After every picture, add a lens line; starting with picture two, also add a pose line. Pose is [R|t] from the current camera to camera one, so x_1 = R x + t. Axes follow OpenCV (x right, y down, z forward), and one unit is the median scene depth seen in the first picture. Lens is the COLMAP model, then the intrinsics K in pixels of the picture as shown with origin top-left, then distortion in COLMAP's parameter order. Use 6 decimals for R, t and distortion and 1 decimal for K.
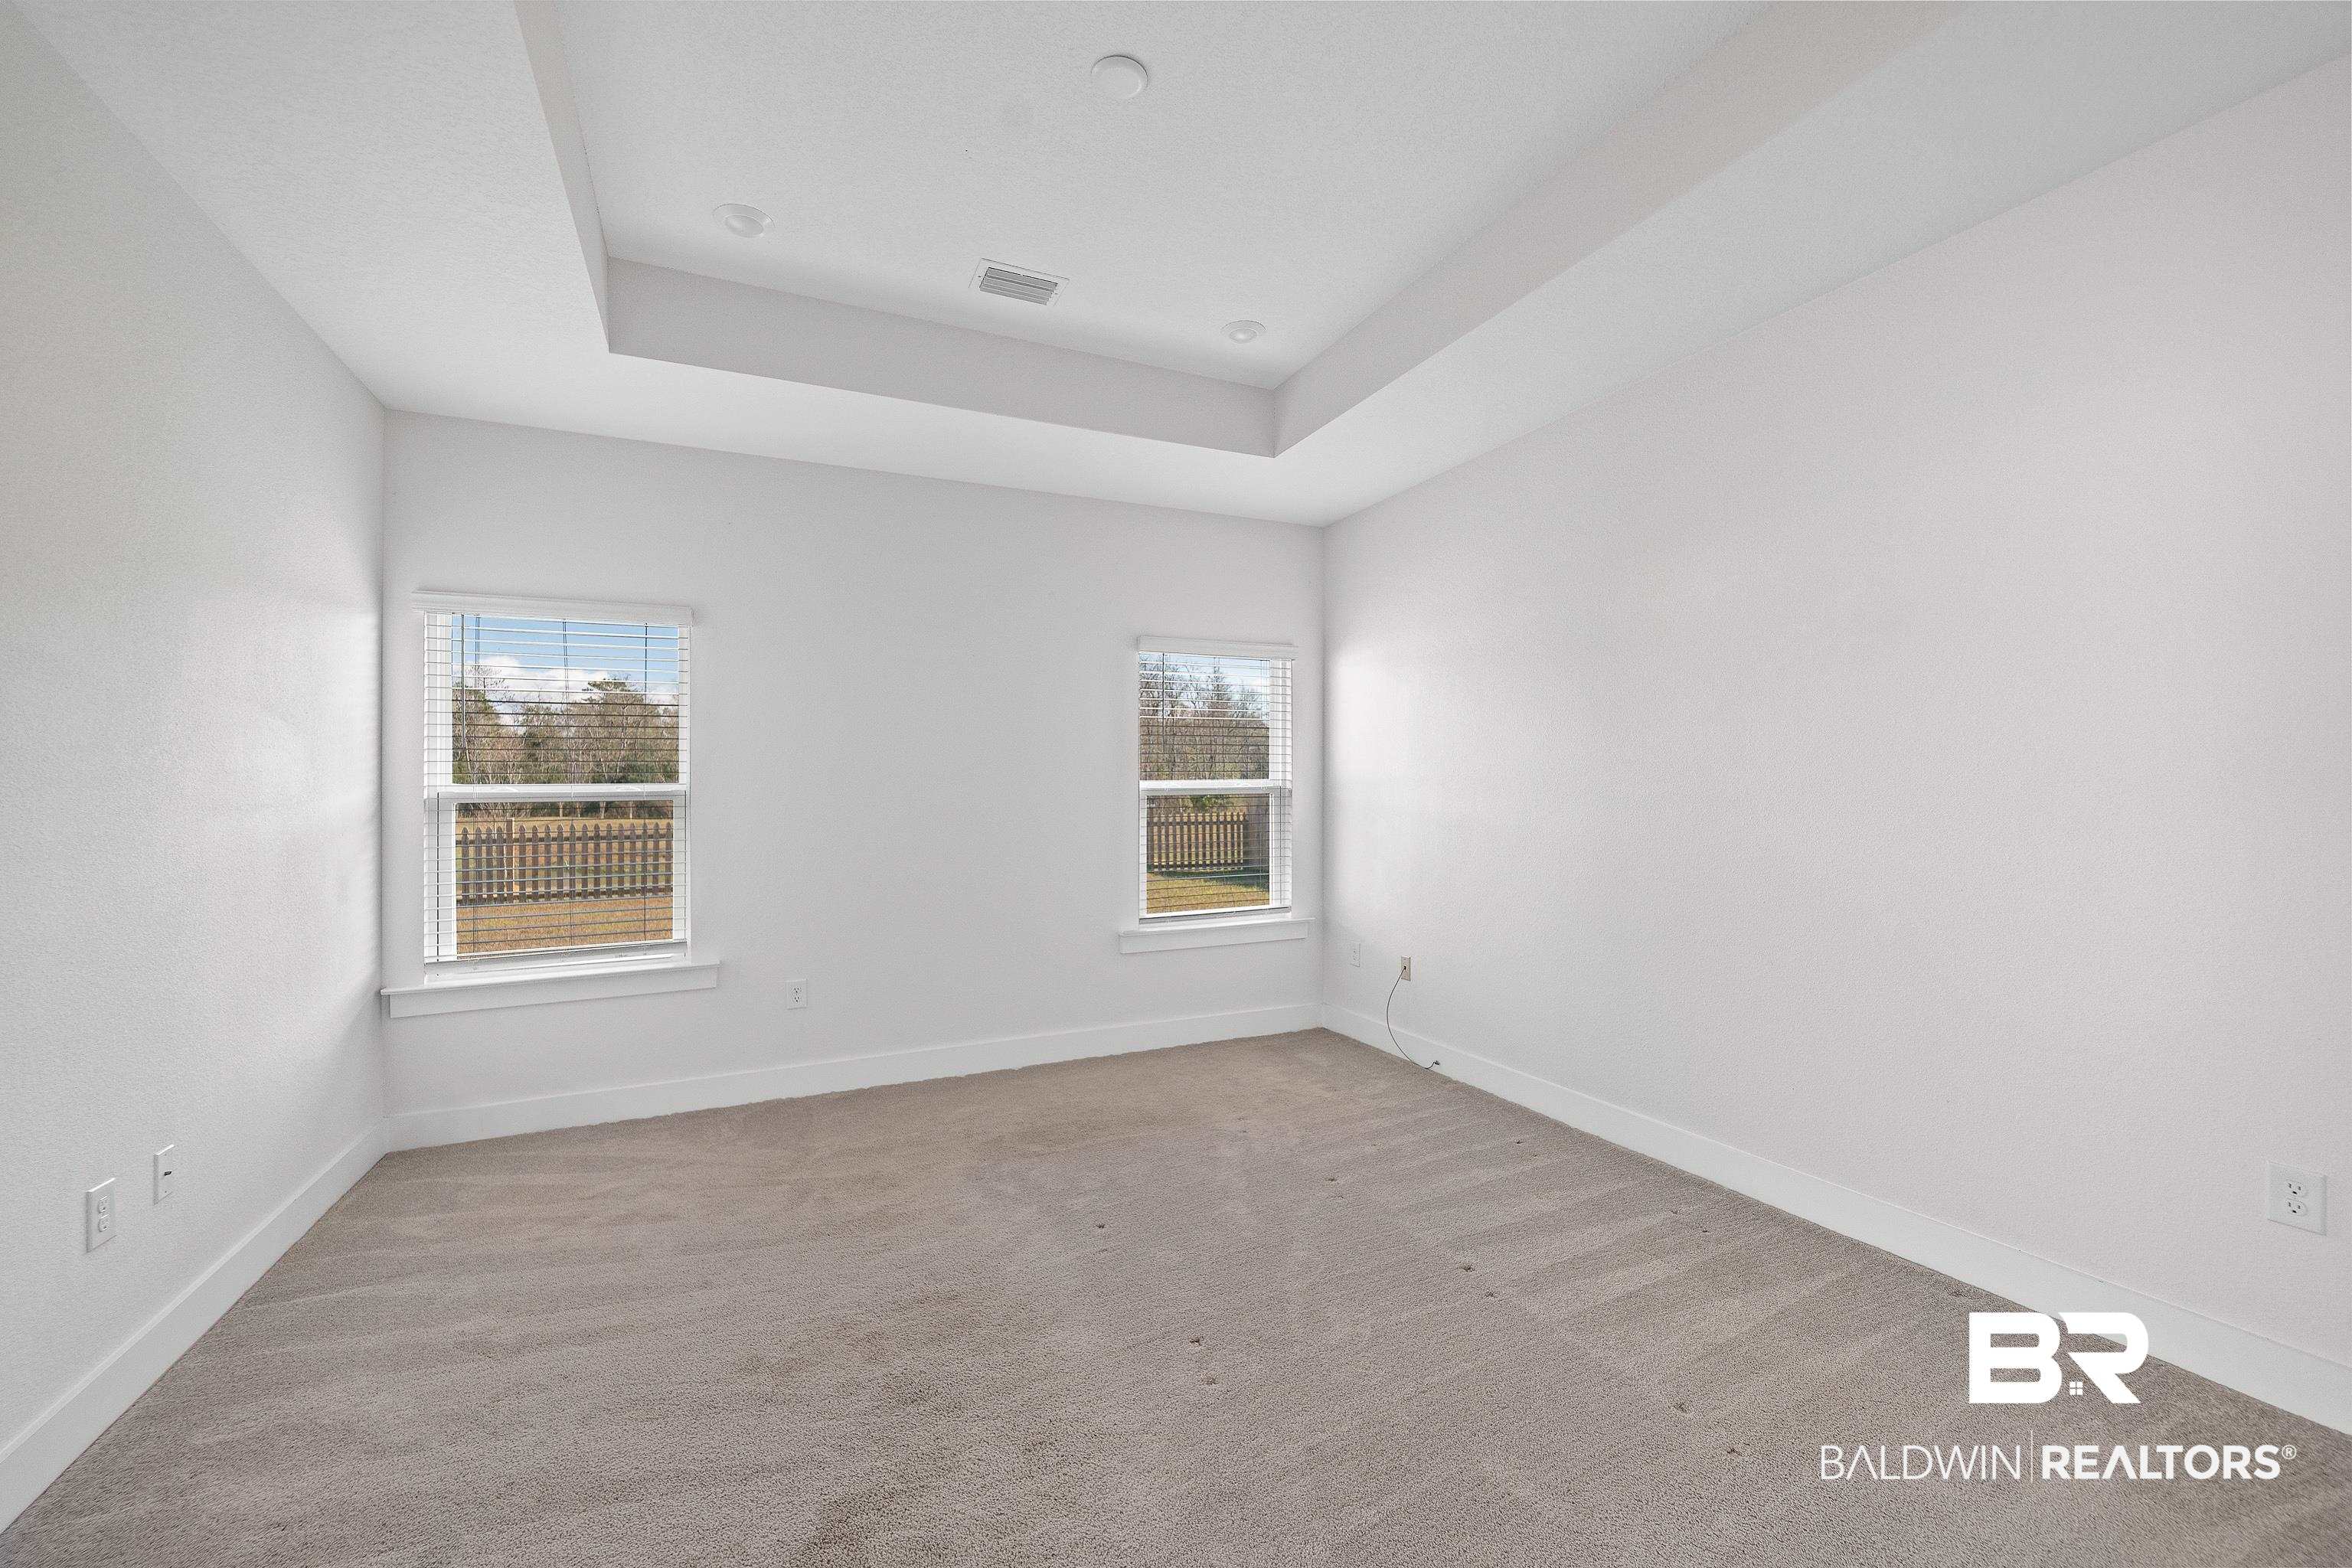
lens RADIAL K [[968.6, 0, 1174.5], [0, 968.6, 795.8], [0, 0, 1]] dist [0.001763, 0.000495]
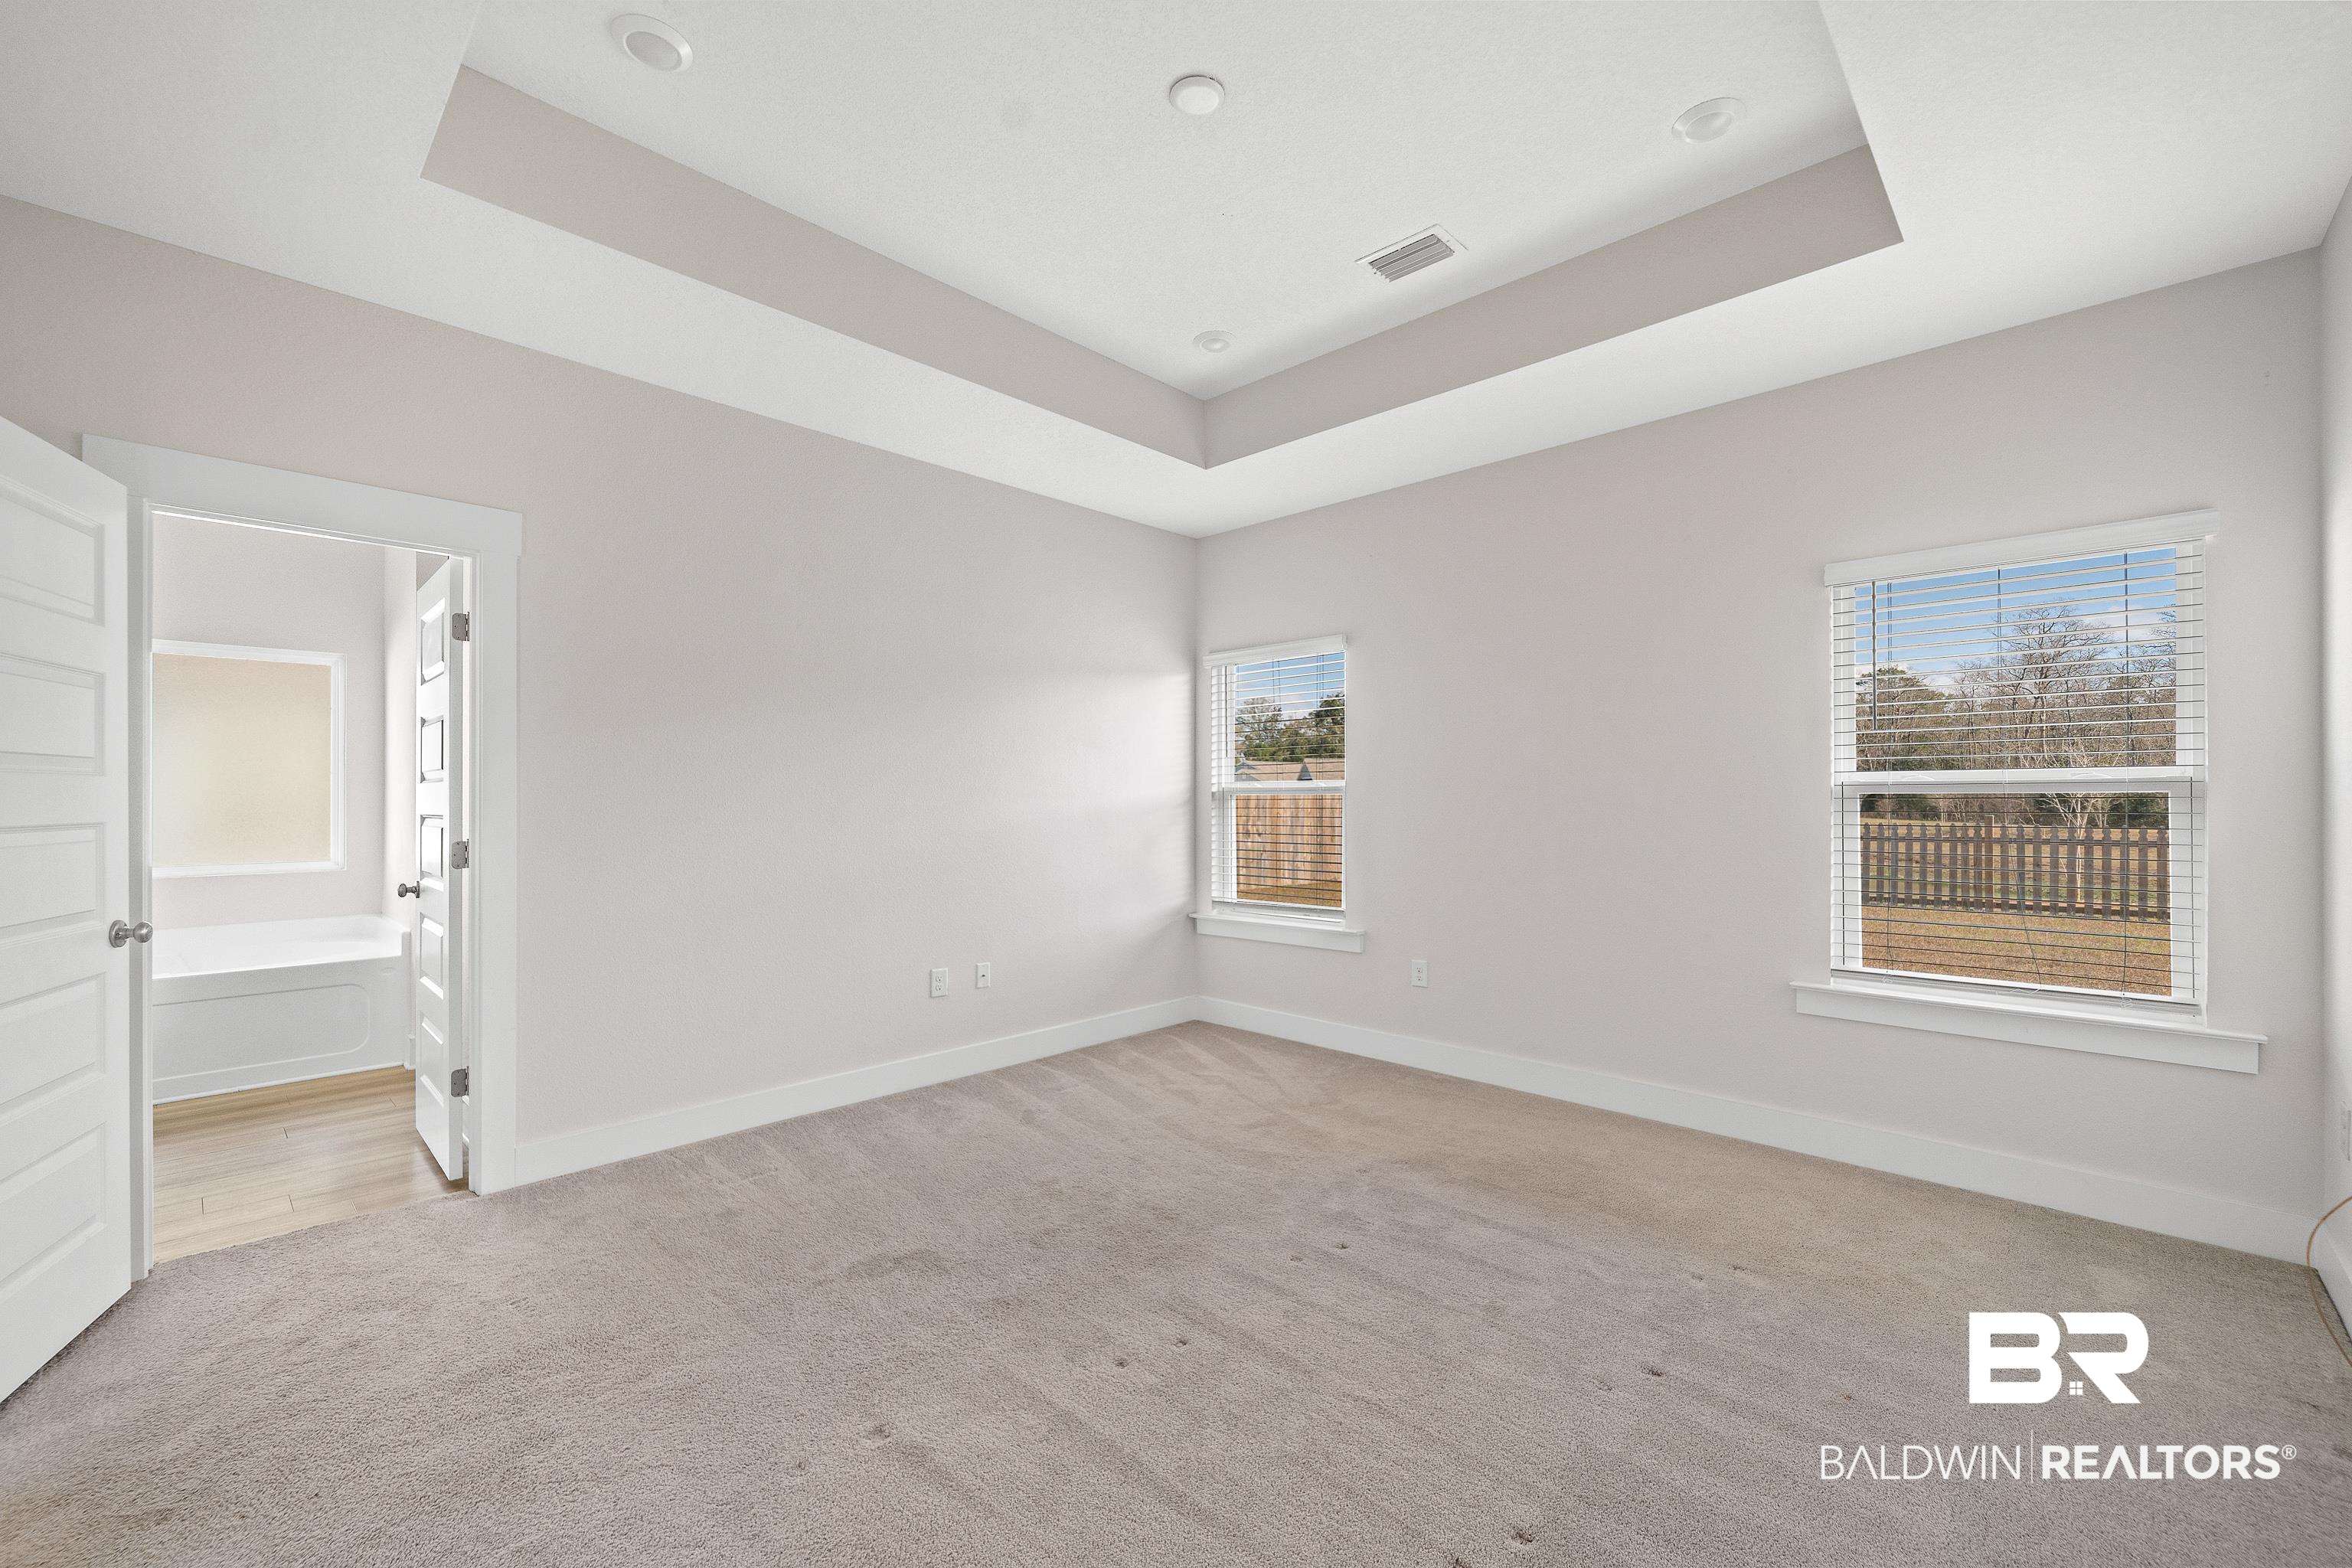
lens RADIAL K [[968.6, 0, 1174.5], [0, 968.6, 795.8], [0, 0, 1]] dist [0.001763, 0.000495]
pose [[0.346540, 0.008662, -0.937995, 0.631184], [-0.005929, 0.999958, 0.007044, -0.001097], [0.938016, 0.003121, 0.346577, 0.432714]]
